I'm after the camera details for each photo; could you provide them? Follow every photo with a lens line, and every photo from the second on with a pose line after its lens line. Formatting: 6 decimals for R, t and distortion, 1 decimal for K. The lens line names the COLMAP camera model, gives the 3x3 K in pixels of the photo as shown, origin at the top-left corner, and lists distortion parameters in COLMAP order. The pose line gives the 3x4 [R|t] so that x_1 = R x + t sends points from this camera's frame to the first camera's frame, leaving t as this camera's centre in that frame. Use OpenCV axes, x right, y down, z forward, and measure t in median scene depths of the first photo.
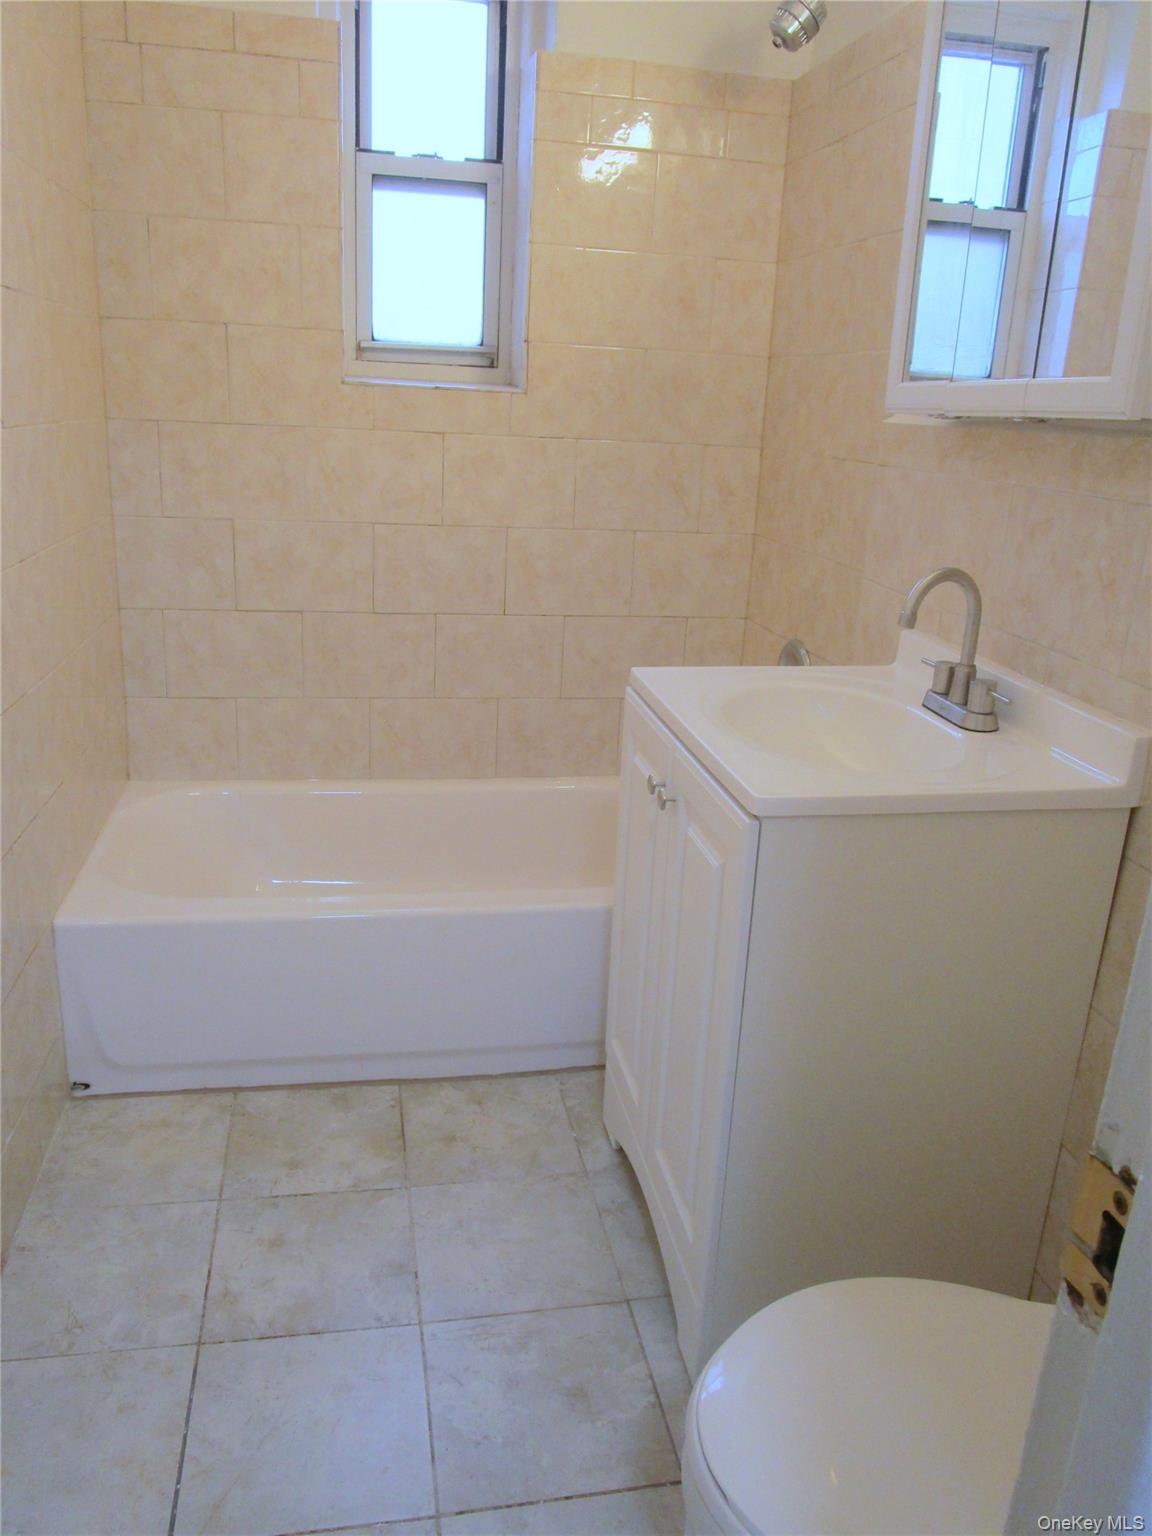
lens RADIAL K [[1157.2, 0, 576.0], [0, 1157.2, 768.0], [0, 0, 1]] dist [-0.024244, -0.006463]
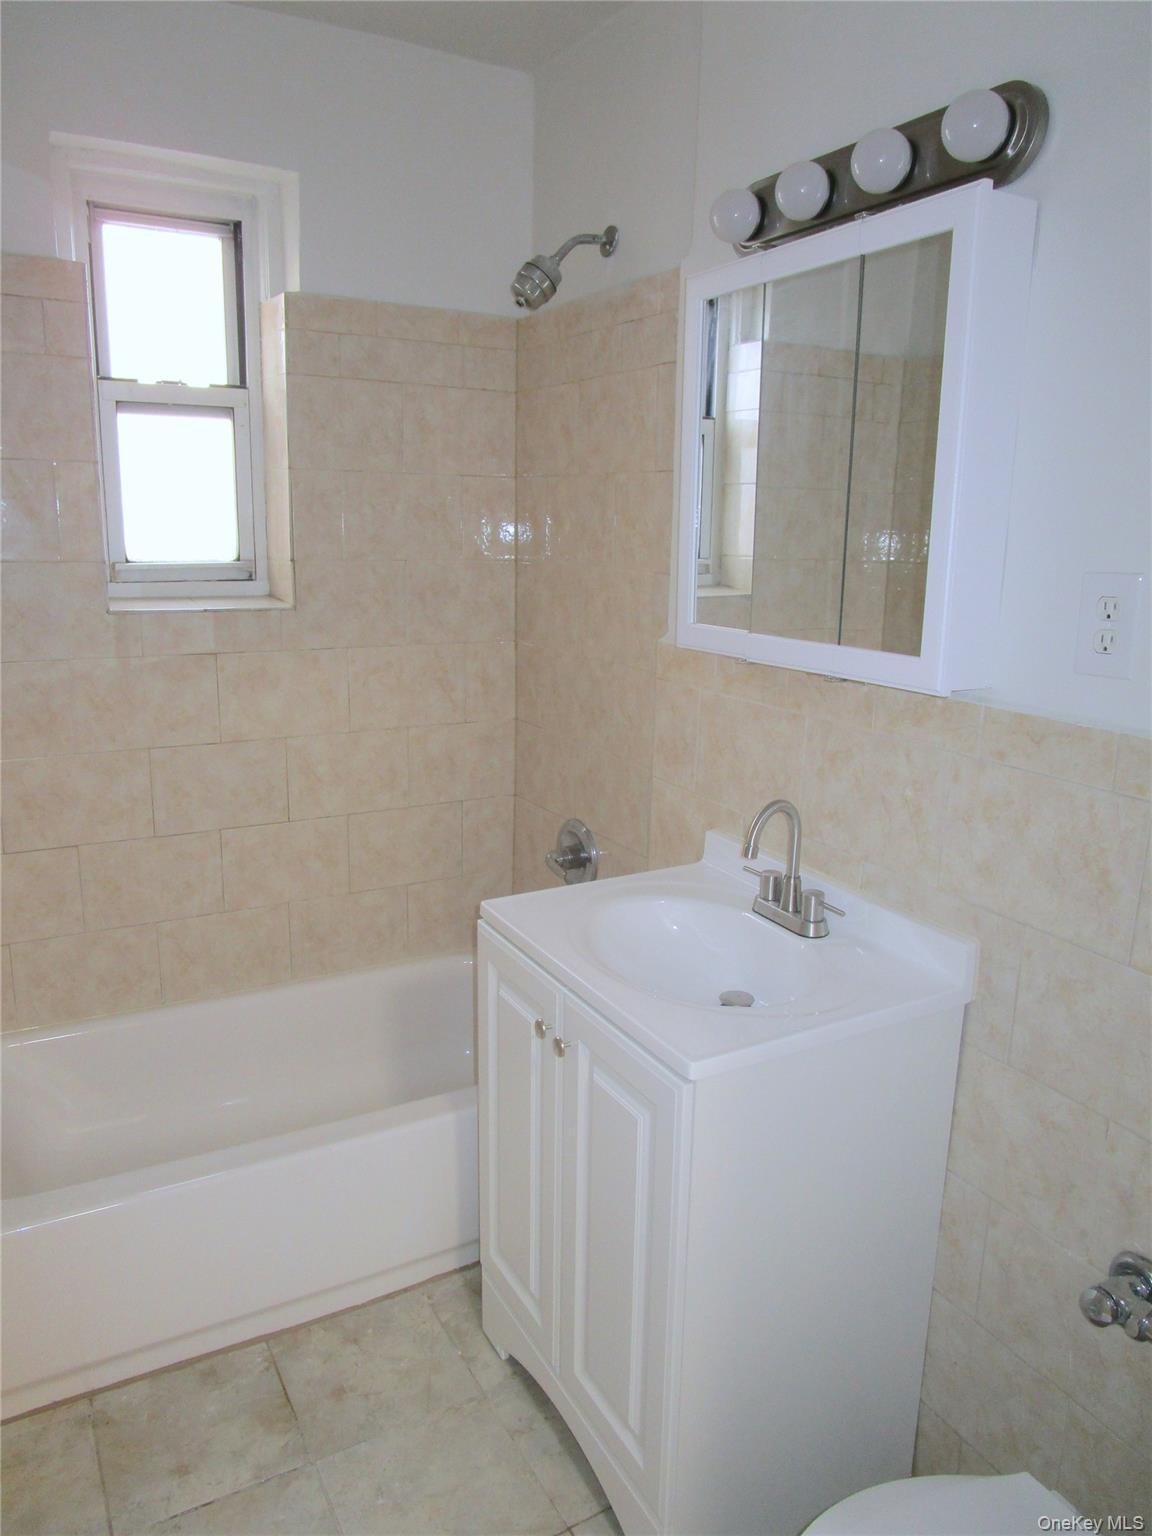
lens RADIAL K [[1098.6, 0, 578.4], [0, 1098.6, 766.4], [0, 0, 1]] dist [-0.037501, 0.021422]
pose [[0.947855, -0.099988, 0.302610, -0.134058], [0.121474, 0.991179, -0.052988, -0.123628], [-0.294643, 0.086984, 0.951640, 0.015298]]
